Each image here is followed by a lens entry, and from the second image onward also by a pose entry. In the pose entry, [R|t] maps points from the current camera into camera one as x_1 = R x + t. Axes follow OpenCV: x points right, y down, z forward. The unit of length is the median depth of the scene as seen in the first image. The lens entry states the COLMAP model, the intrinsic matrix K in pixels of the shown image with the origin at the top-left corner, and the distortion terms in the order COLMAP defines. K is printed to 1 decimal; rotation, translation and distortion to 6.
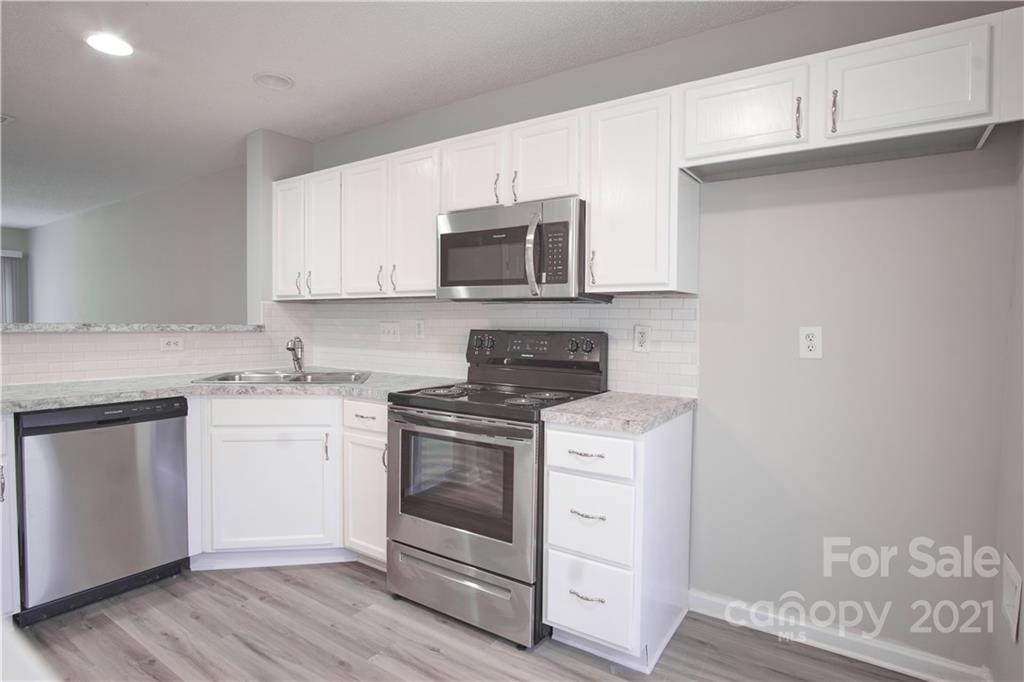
lens RADIAL K [[545.7, 0, 512.0], [0, 545.7, 341.0], [0, 0, 1]] dist [-0.000799, -0.000642]
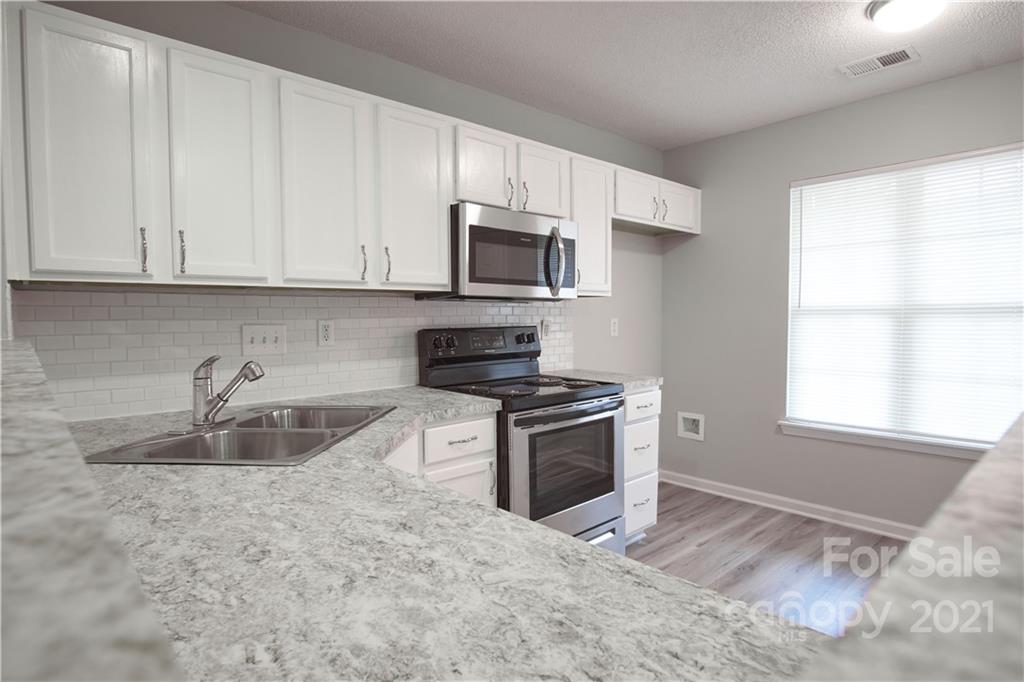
lens RADIAL K [[545.7, 0, 512.0], [0, 545.7, 341.0], [0, 0, 1]] dist [-0.000799, -0.000642]
pose [[0.240008, -0.056049, 0.969152, -1.012246], [0.044988, 0.997901, 0.046571, -0.040944], [-0.969728, 0.032423, 0.242026, 0.716778]]
